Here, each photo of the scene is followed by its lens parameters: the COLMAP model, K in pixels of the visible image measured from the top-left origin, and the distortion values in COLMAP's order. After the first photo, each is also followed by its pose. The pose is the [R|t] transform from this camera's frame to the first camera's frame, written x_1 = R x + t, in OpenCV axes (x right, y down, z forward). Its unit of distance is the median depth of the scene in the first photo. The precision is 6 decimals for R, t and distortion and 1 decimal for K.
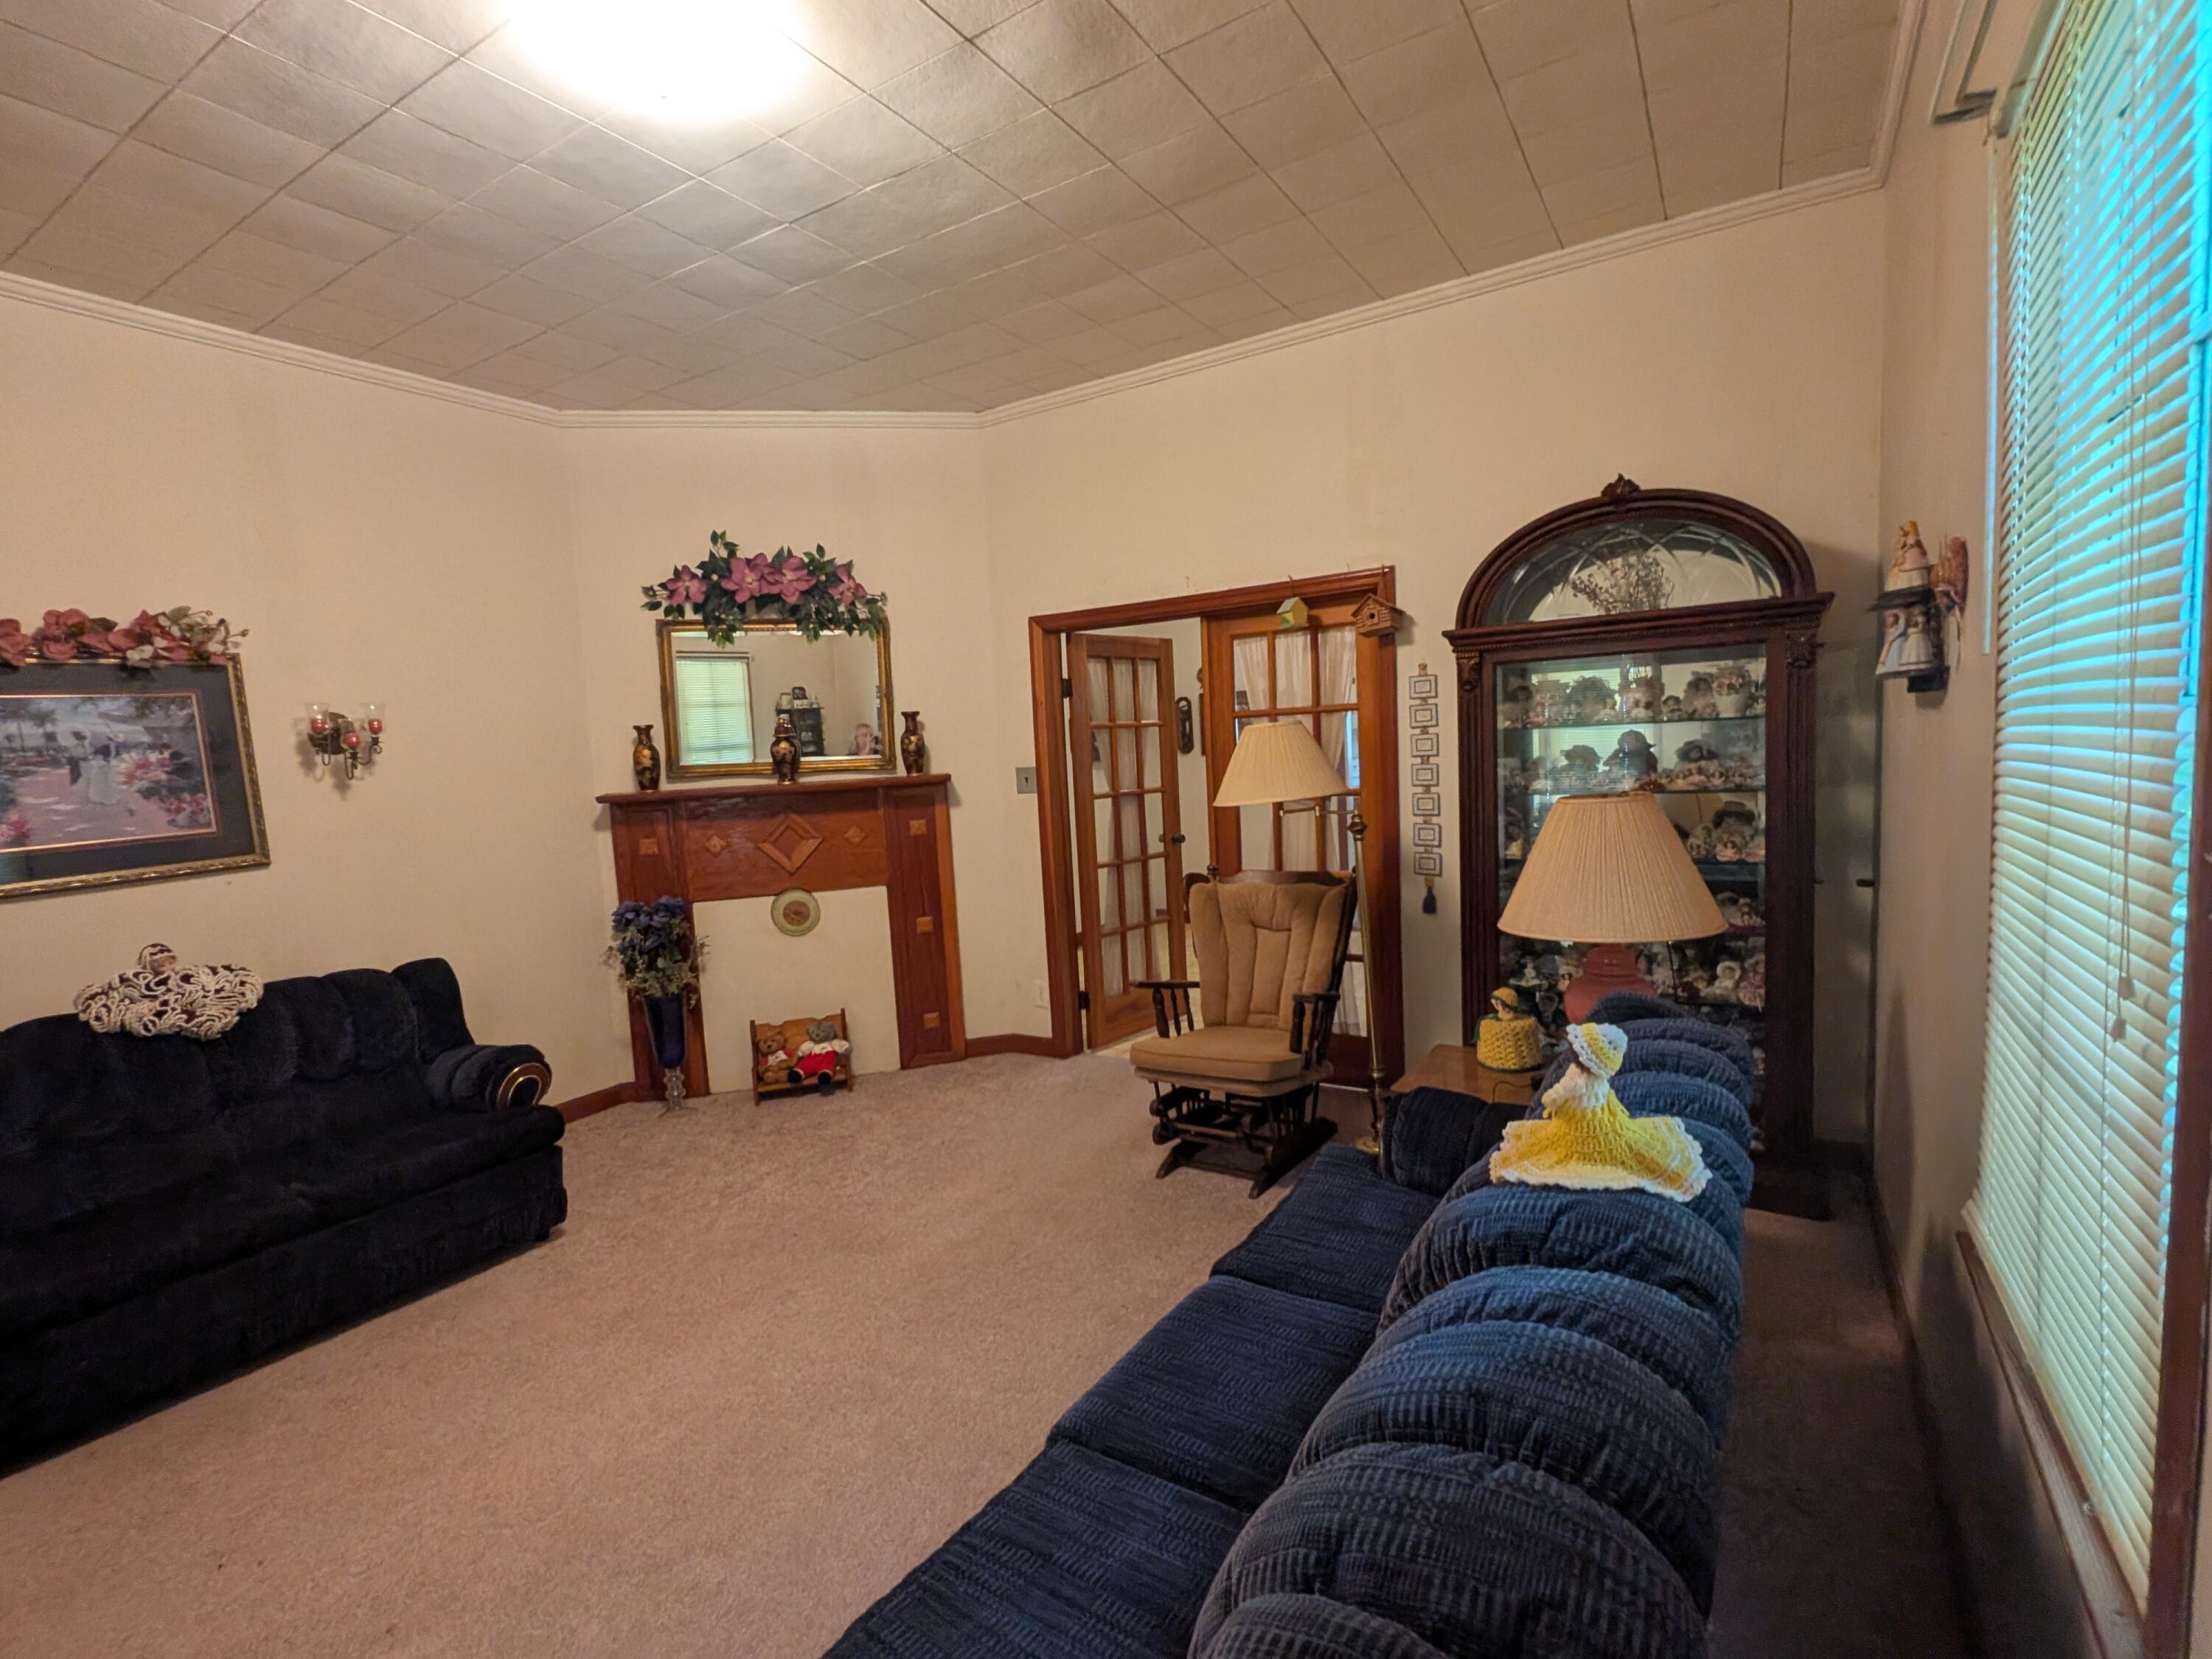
lens RADIAL K [[1042.9, 0, 1097.9], [0, 1042.9, 831.6], [0, 0, 1]] dist [0.003338, -0.003345]
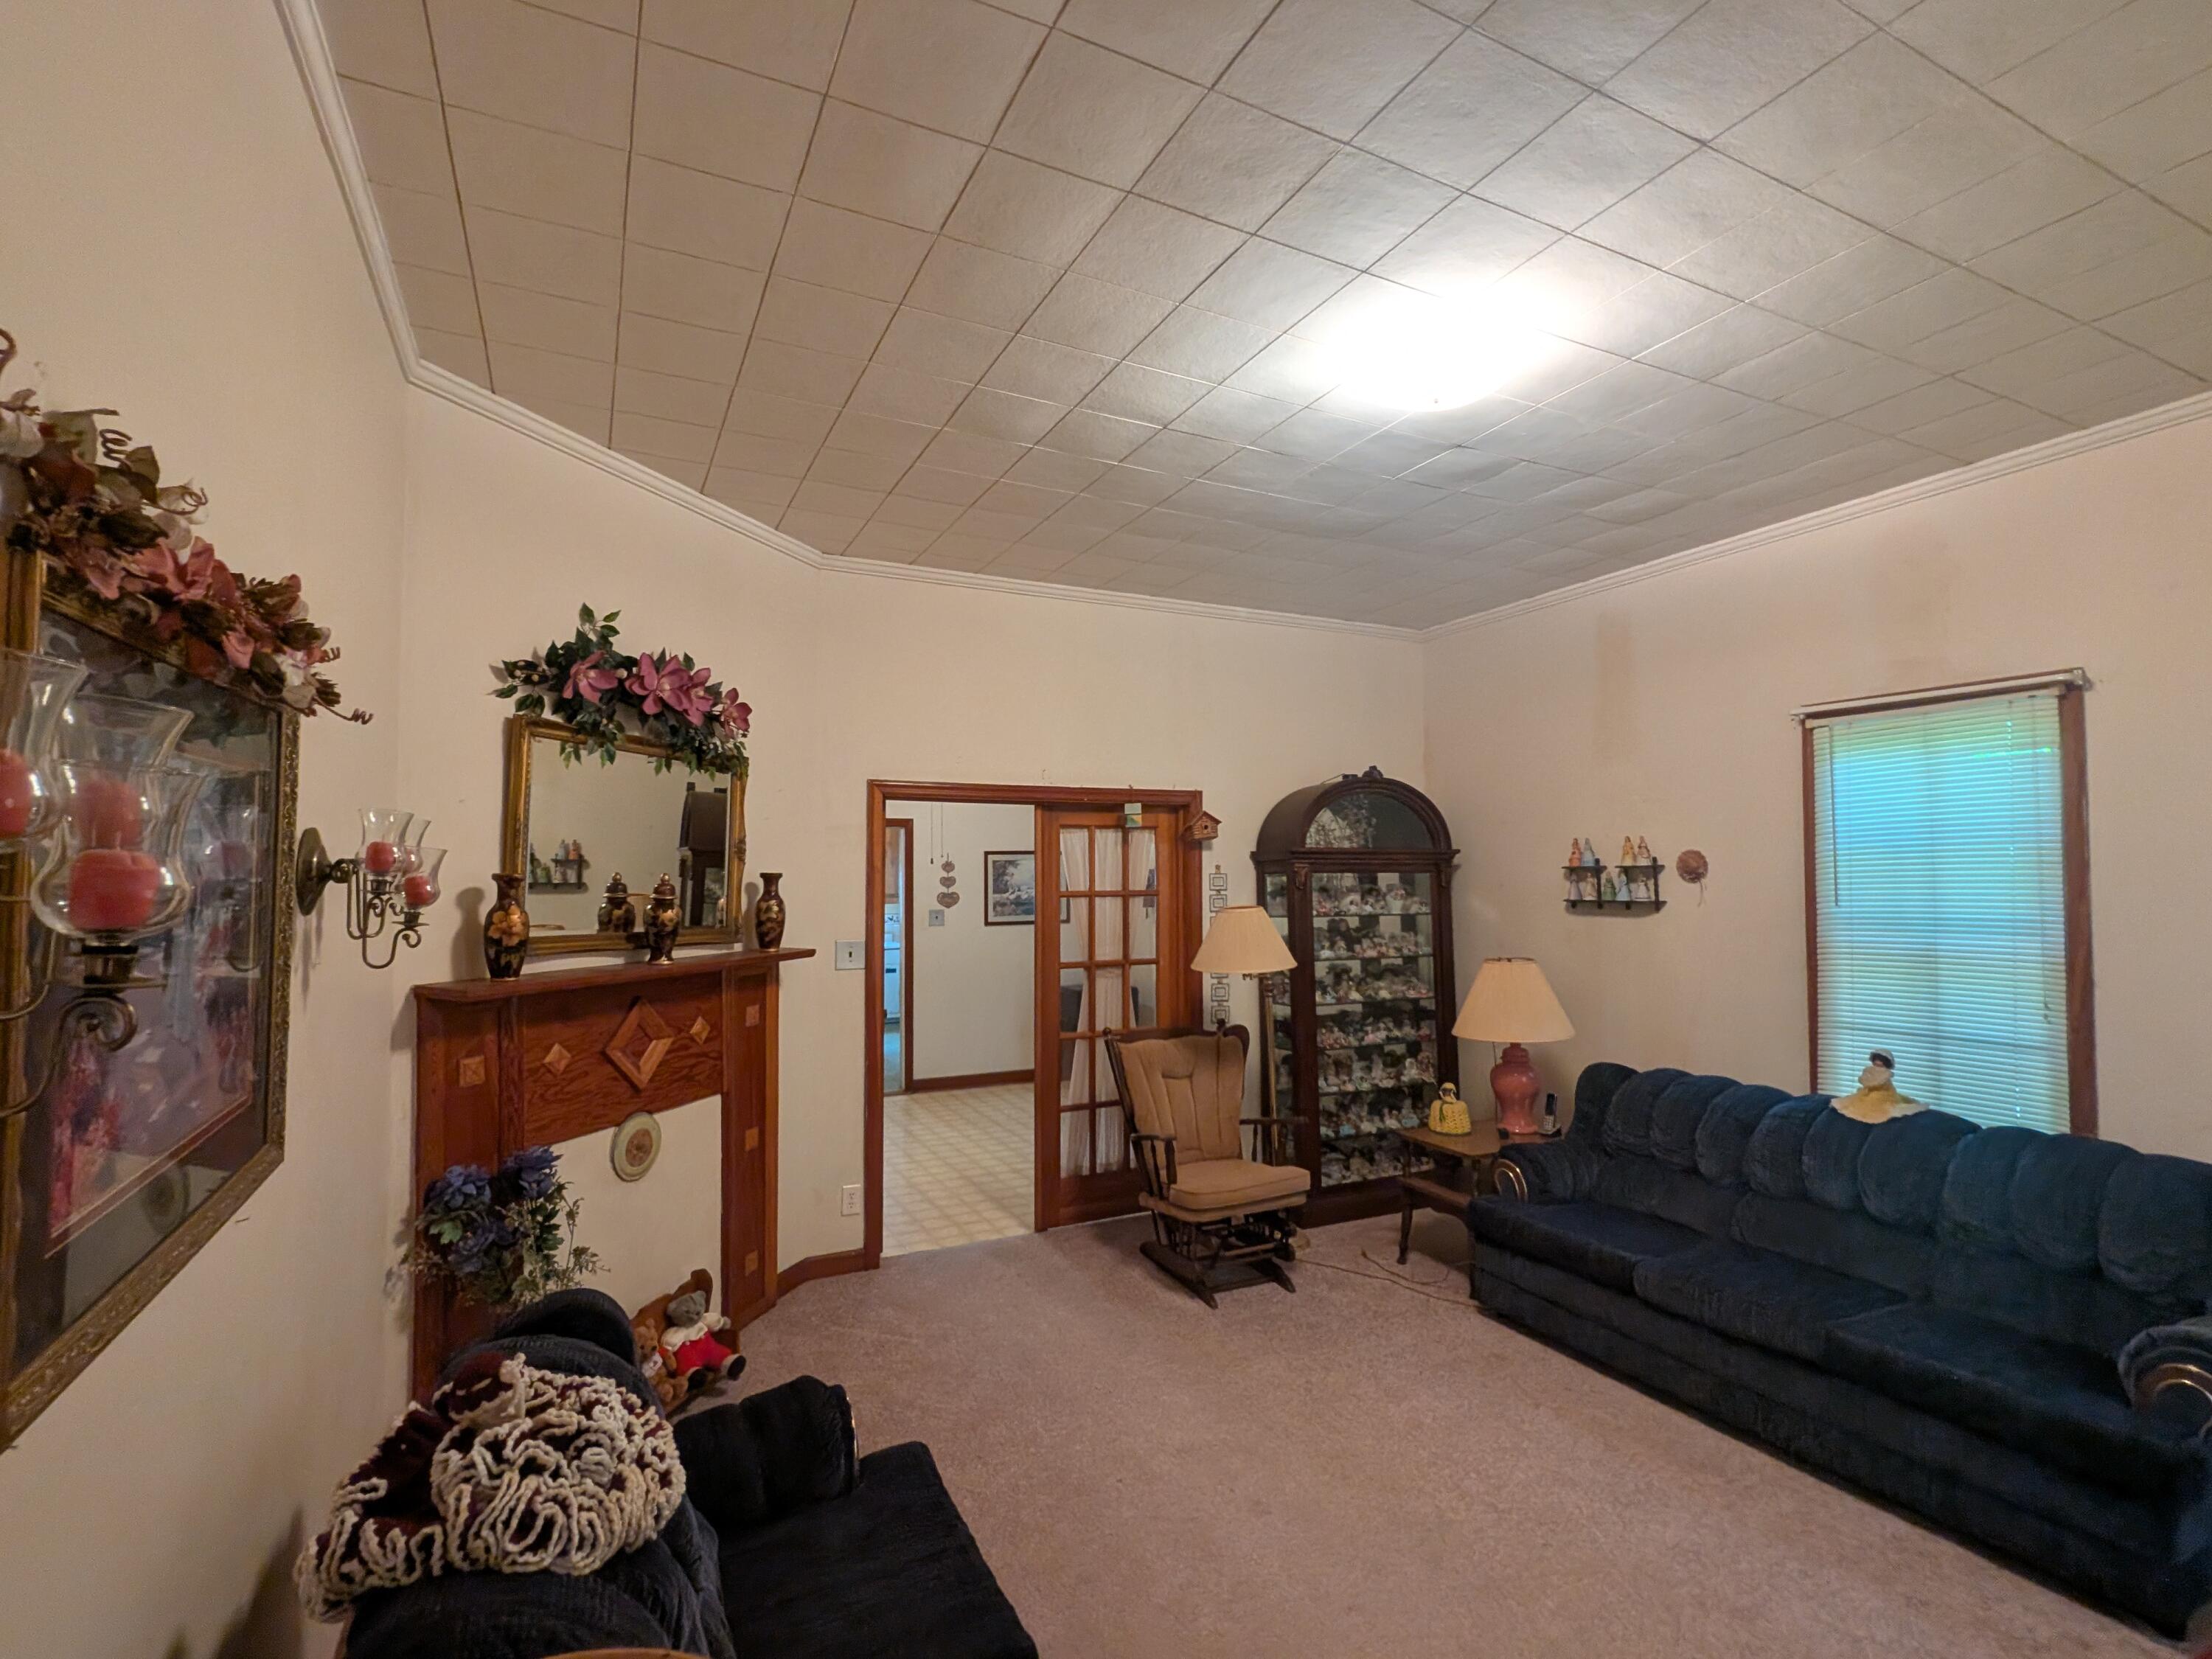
lens RADIAL K [[1042.9, 0, 1099.4], [0, 1042.9, 833.3], [0, 0, 1]] dist [0.003338, -0.003345]
pose [[0.523410, 0.087649, 0.847561, -0.782104], [0.047548, 0.990141, -0.131757, -0.026006], [-0.850753, 0.109263, 0.514083, 0.364962]]
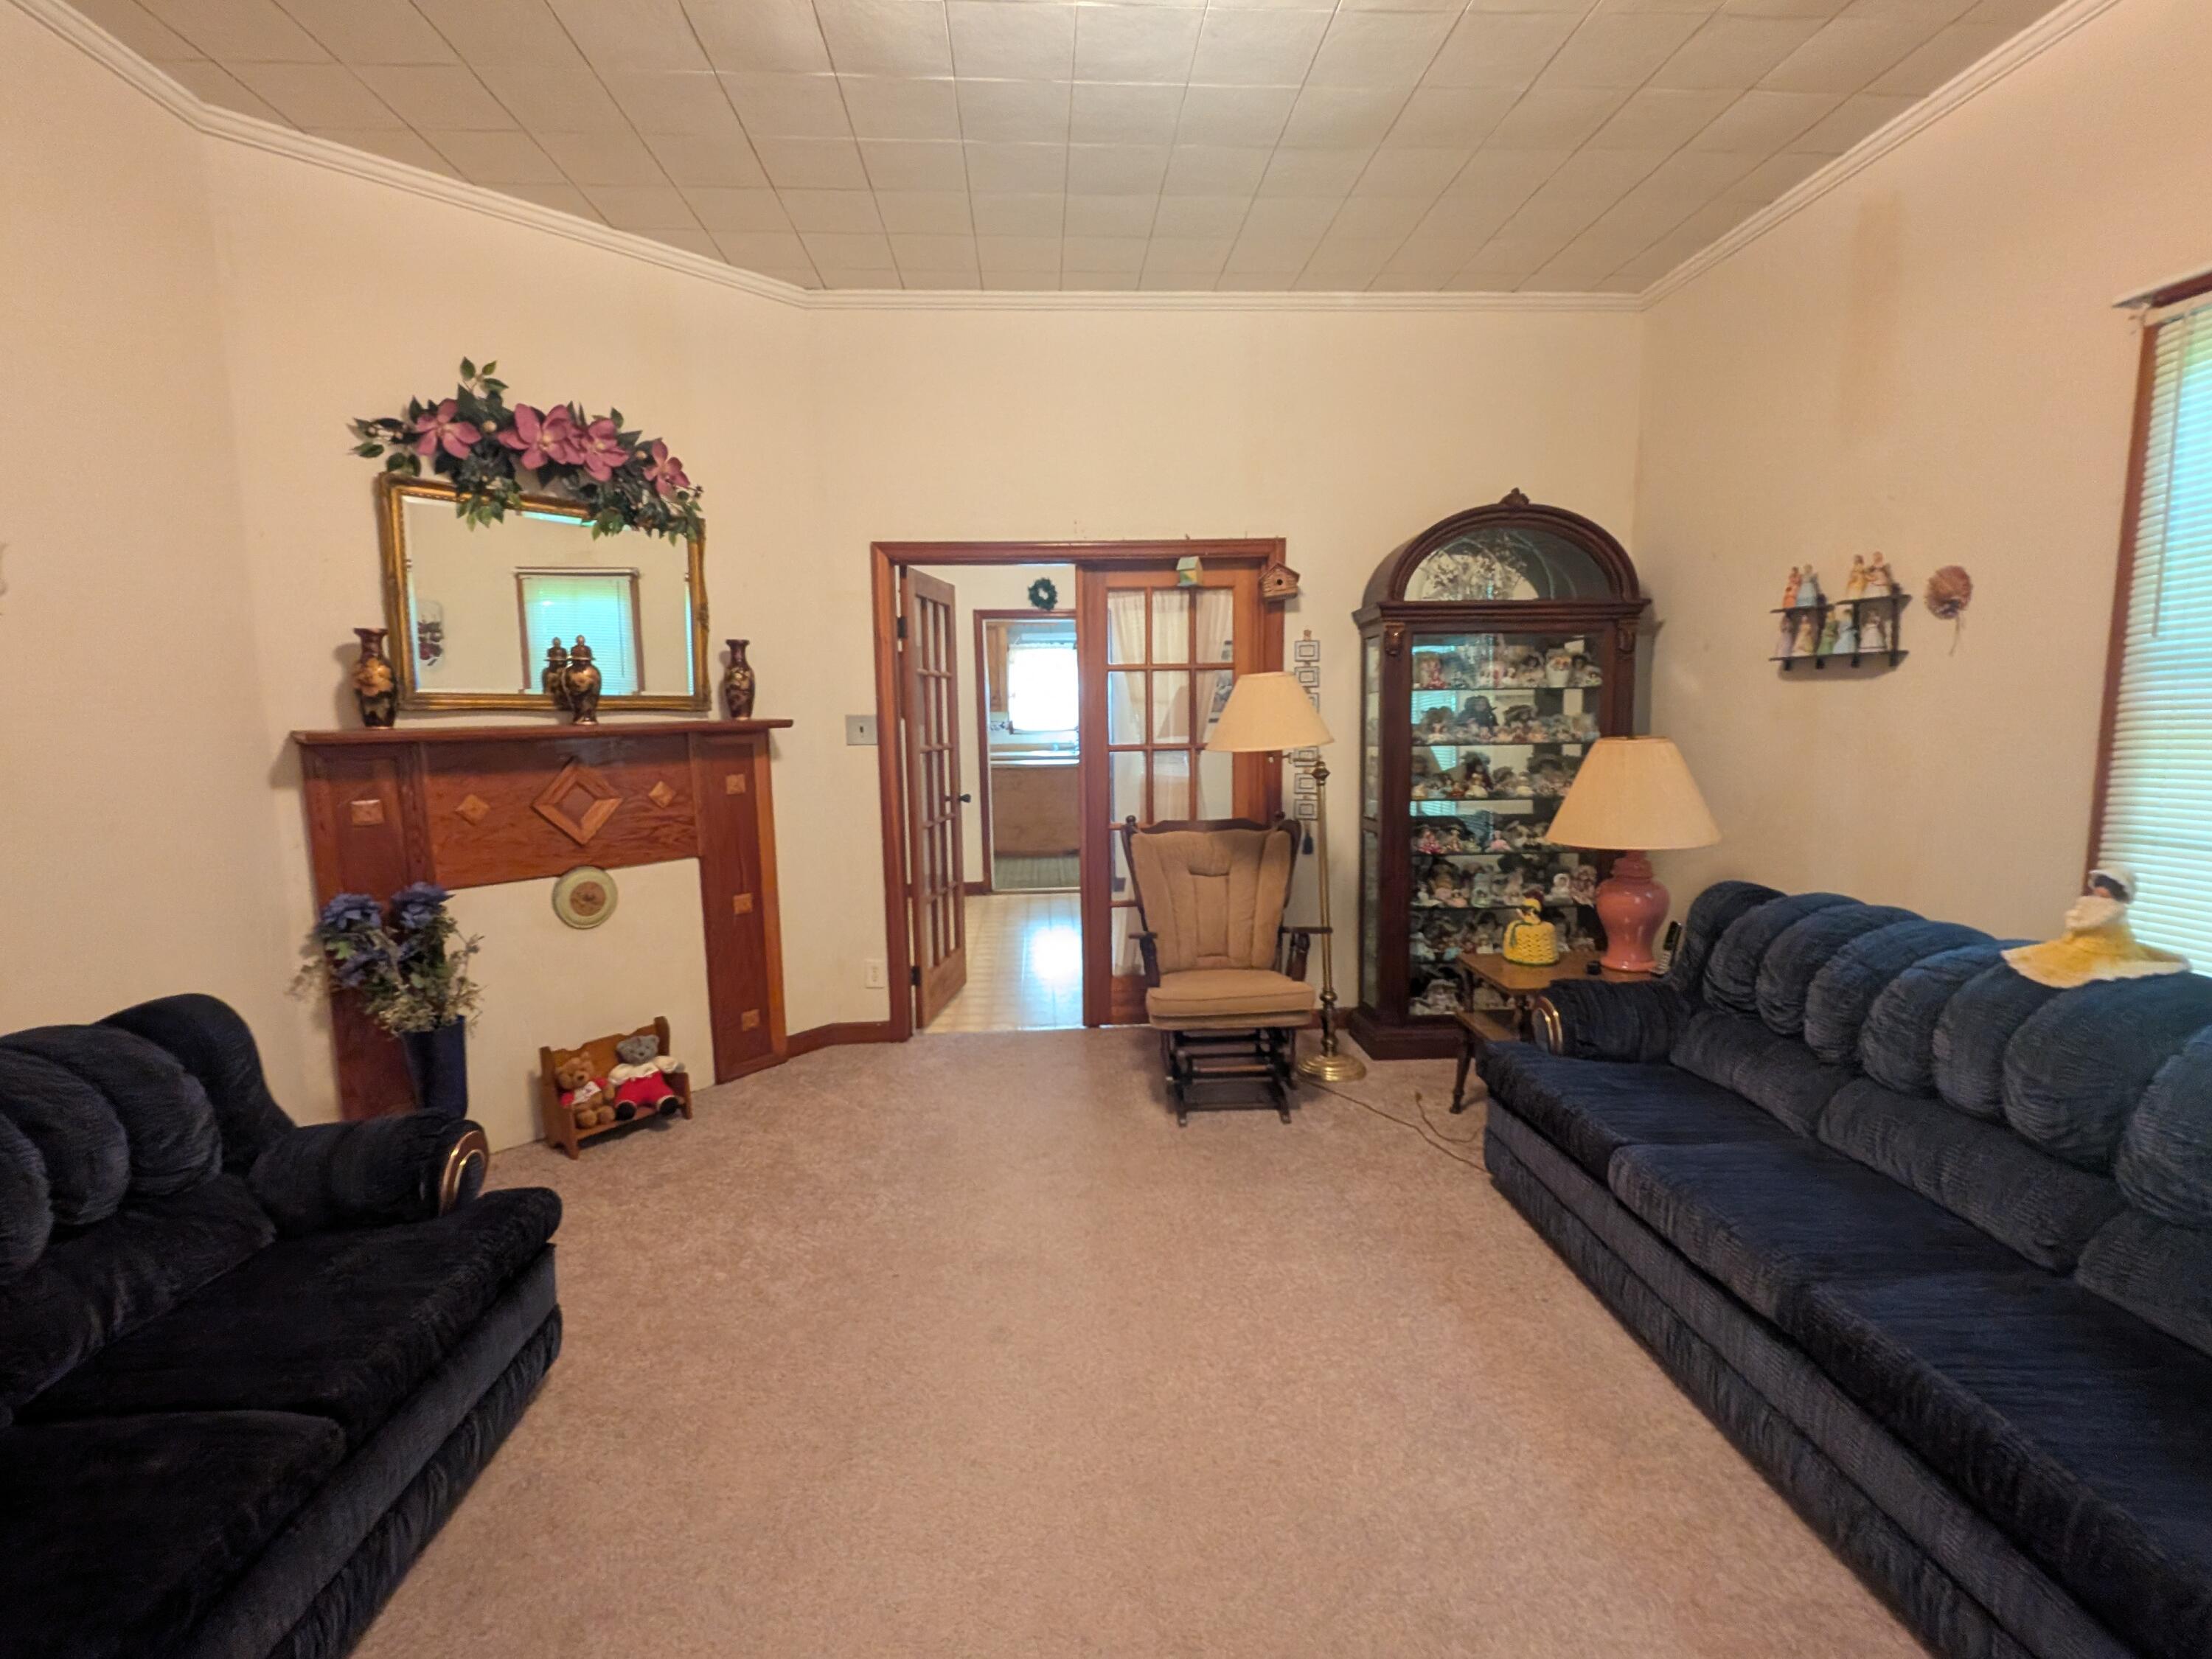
lens RADIAL K [[1042.9, 0, 1100.7], [0, 1042.9, 834.2], [0, 0, 1]] dist [0.003338, -0.003345]
pose [[0.813490, -0.030849, 0.580761, -0.444797], [0.019434, 0.999476, 0.025868, 0.020638], [-0.581255, -0.009757, 0.813663, 0.184493]]
